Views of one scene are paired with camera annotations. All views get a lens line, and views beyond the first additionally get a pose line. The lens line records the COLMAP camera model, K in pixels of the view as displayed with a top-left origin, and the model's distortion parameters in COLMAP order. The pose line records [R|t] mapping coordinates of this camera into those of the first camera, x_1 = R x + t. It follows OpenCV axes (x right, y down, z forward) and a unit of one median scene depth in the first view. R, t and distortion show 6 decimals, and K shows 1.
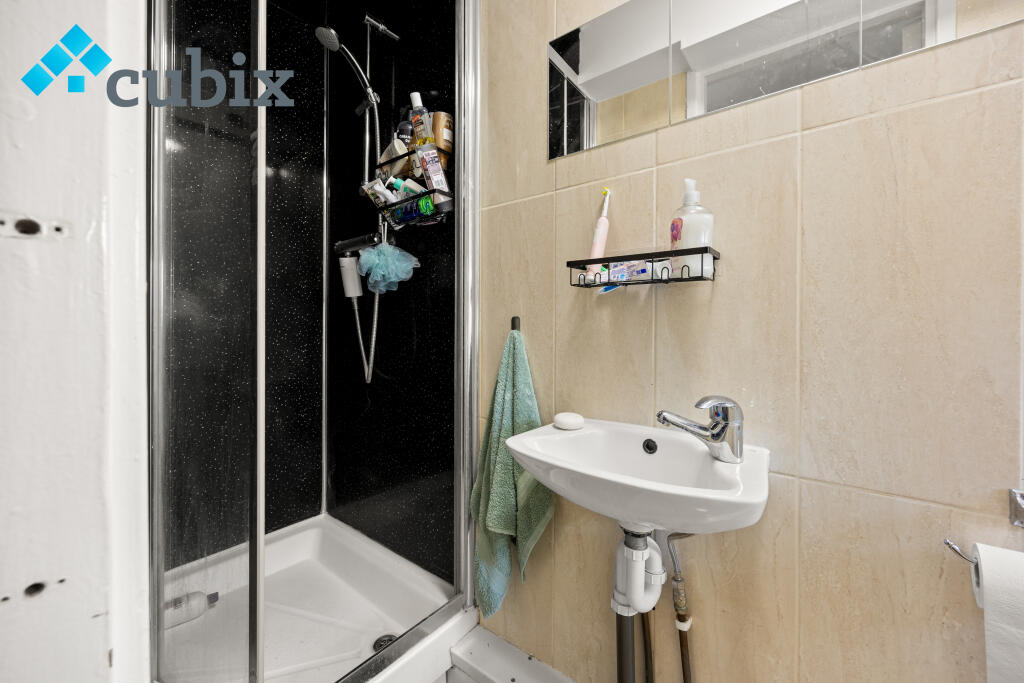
lens RADIAL K [[400.4, 0, 508.0], [0, 400.4, 326.3], [0, 0, 1]] dist [0.000705, 0.000304]
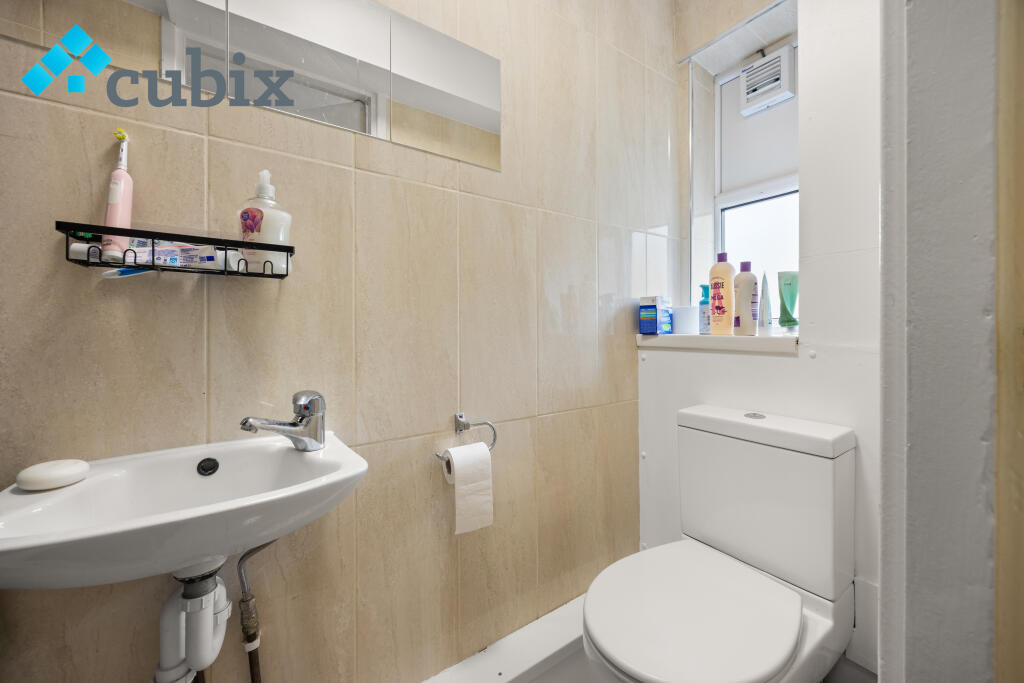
lens RADIAL K [[400.4, 0, 508.0], [0, 400.4, 326.3], [0, 0, 1]] dist [0.000705, 0.000304]
pose [[0.297645, -0.001305, 0.954676, -0.279017], [-0.001922, 0.999996, 0.001966, 0.001266], [-0.954675, -0.002420, 0.297642, 0.154867]]
